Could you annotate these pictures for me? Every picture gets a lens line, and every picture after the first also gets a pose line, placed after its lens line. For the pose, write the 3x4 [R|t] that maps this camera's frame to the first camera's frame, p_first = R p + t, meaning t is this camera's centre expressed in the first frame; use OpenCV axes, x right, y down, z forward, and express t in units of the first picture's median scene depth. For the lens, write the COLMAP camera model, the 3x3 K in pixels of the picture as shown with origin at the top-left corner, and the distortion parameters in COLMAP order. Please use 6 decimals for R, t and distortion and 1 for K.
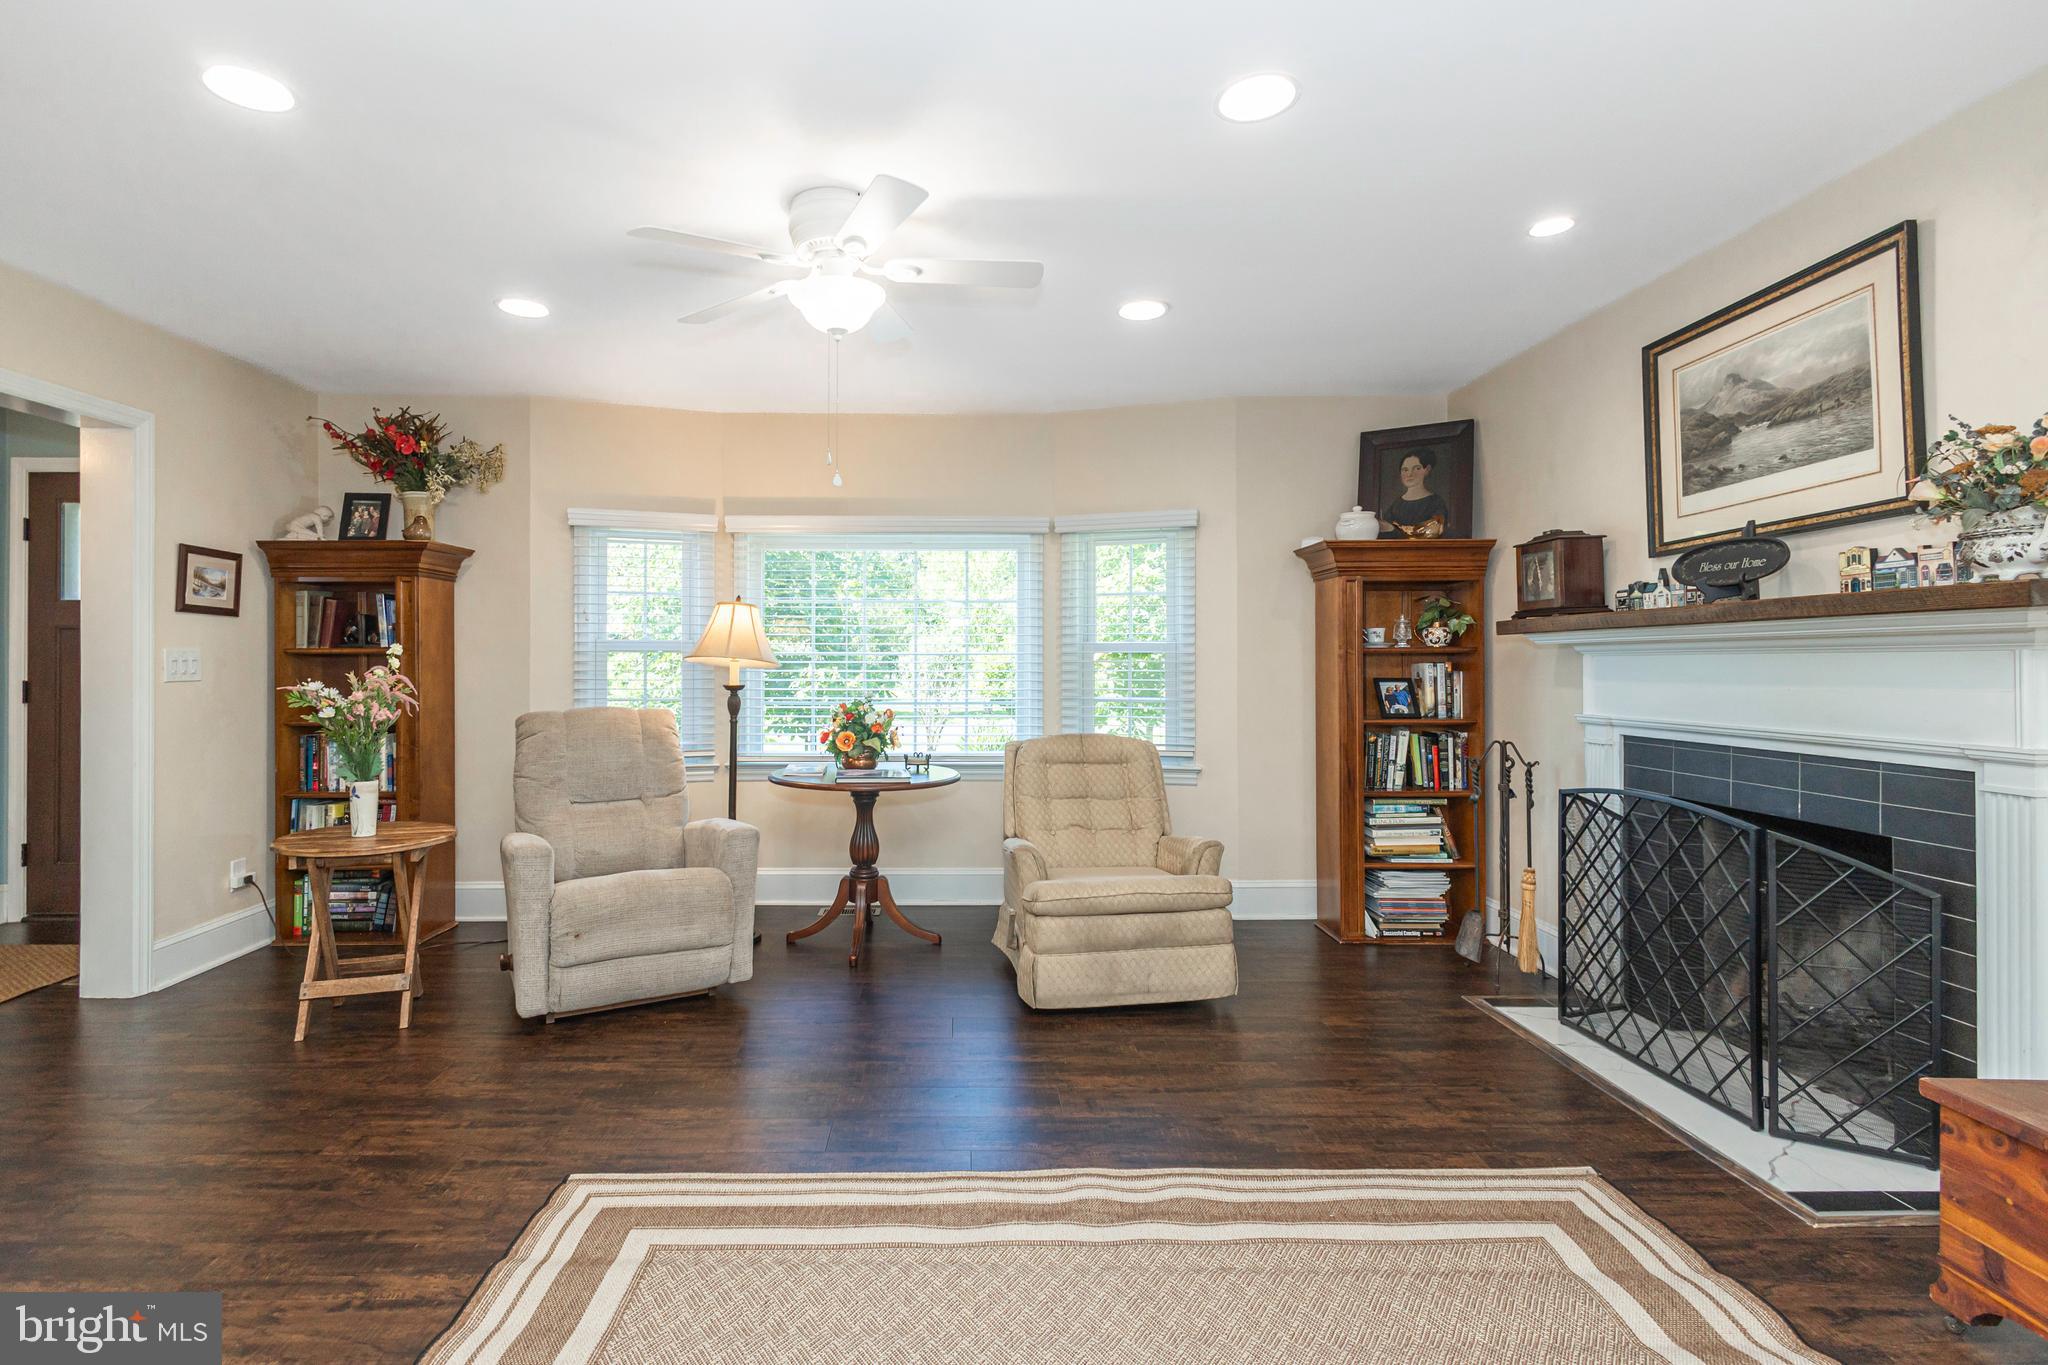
lens RADIAL K [[948.9, 0, 957.9], [0, 948.9, 661.7], [0, 0, 1]] dist [0.007107, -0.000840]
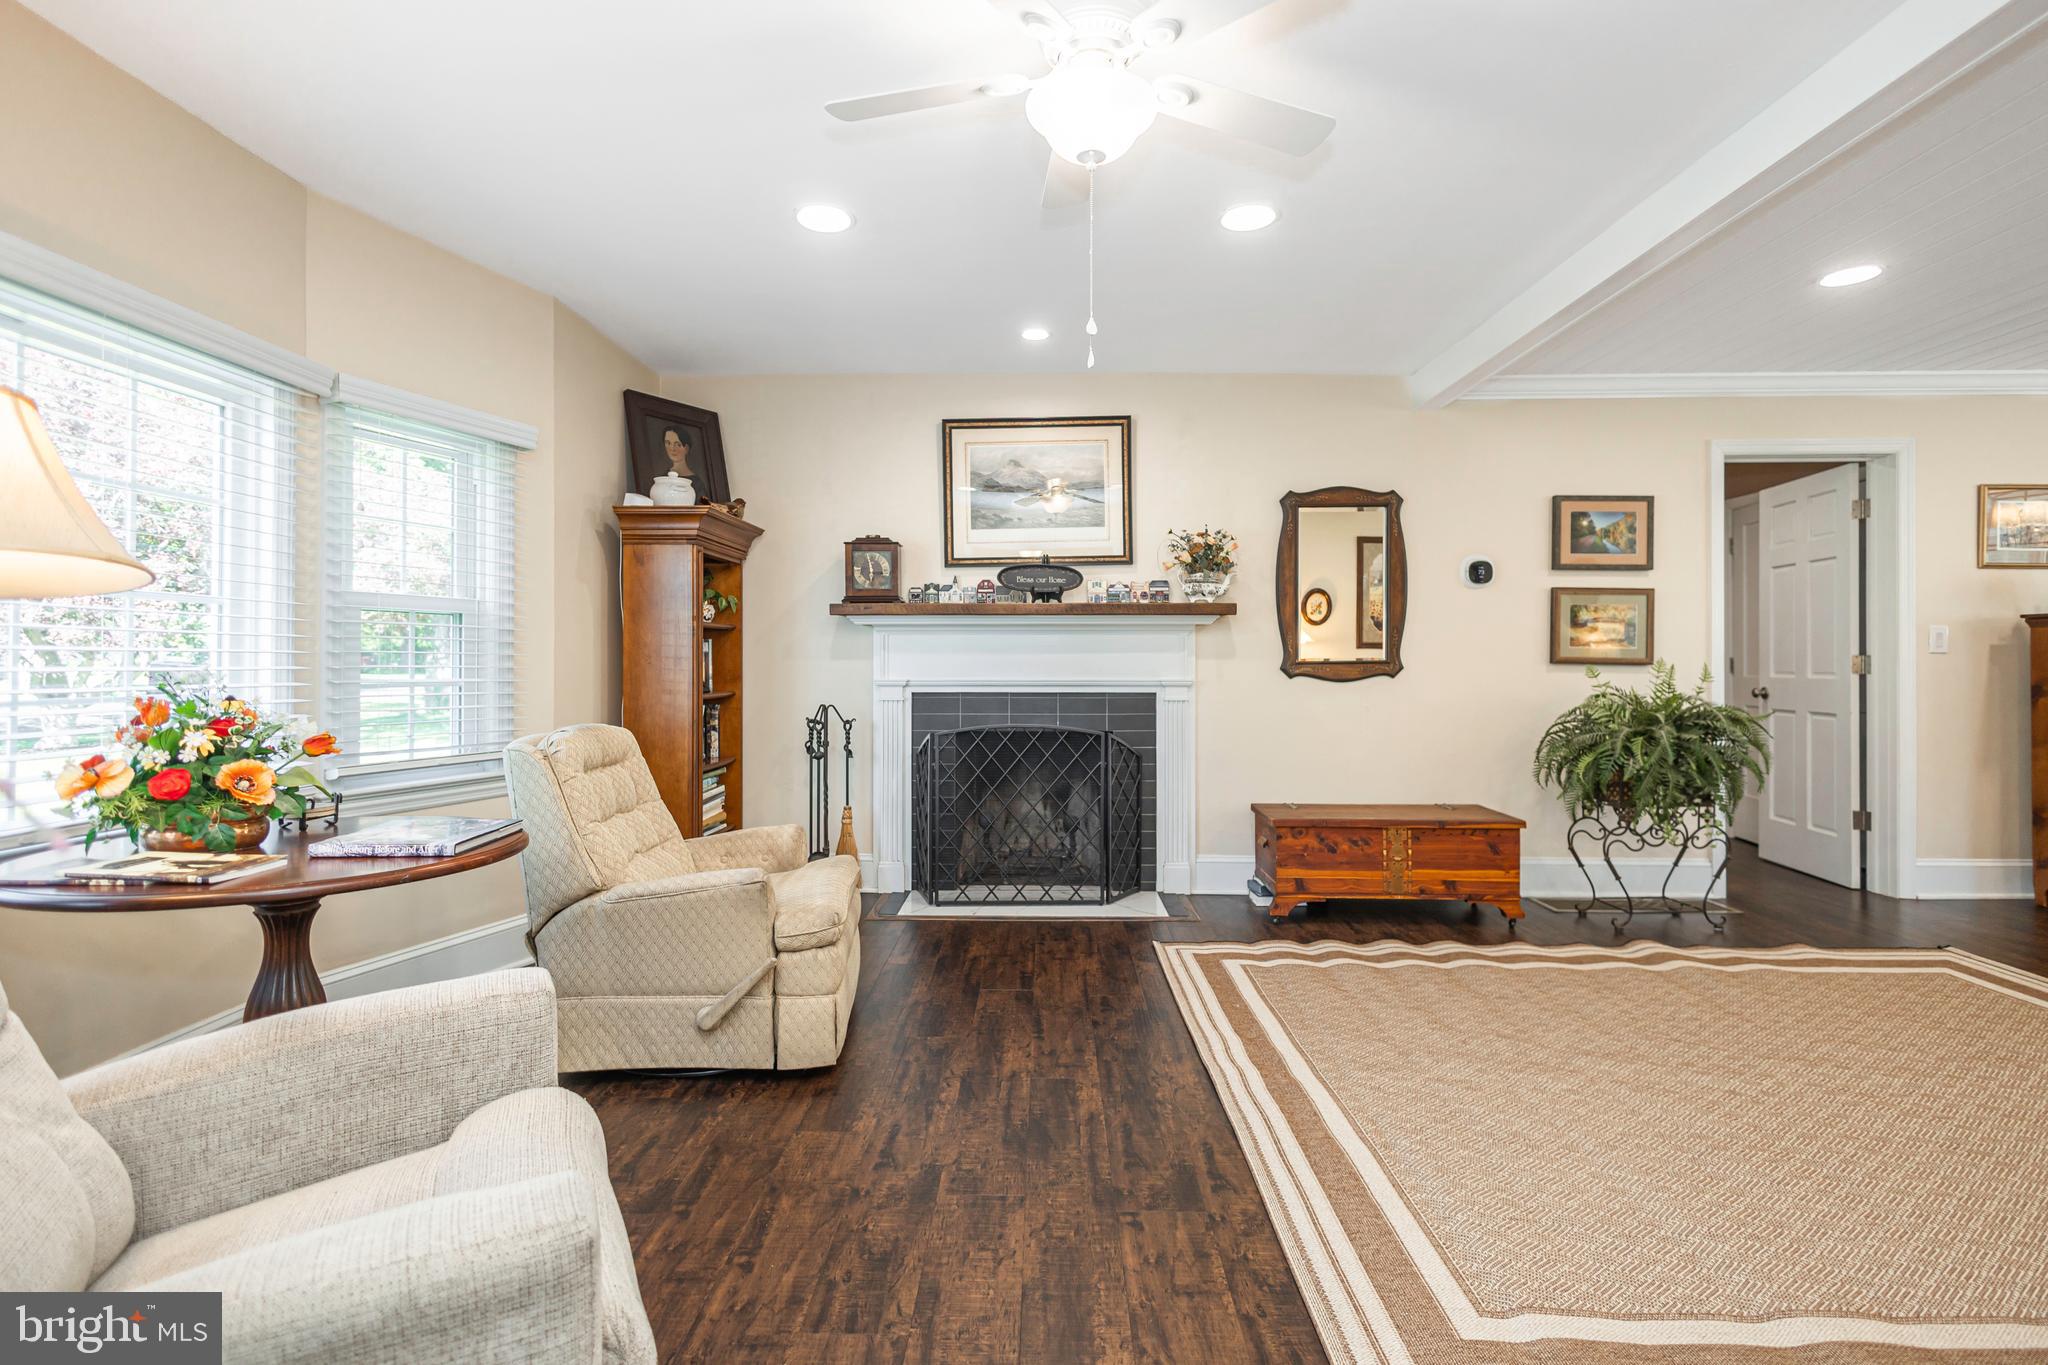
lens RADIAL K [[948.9, 0, 1022.5], [0, 948.9, 661.0], [0, 0, 1]] dist [0.007107, -0.000840]
pose [[0.034104, 0.005942, 0.999401, -0.751430], [-0.004798, 0.999972, -0.005782, 0.043289], [-0.999407, -0.004598, 0.034132, 0.892831]]
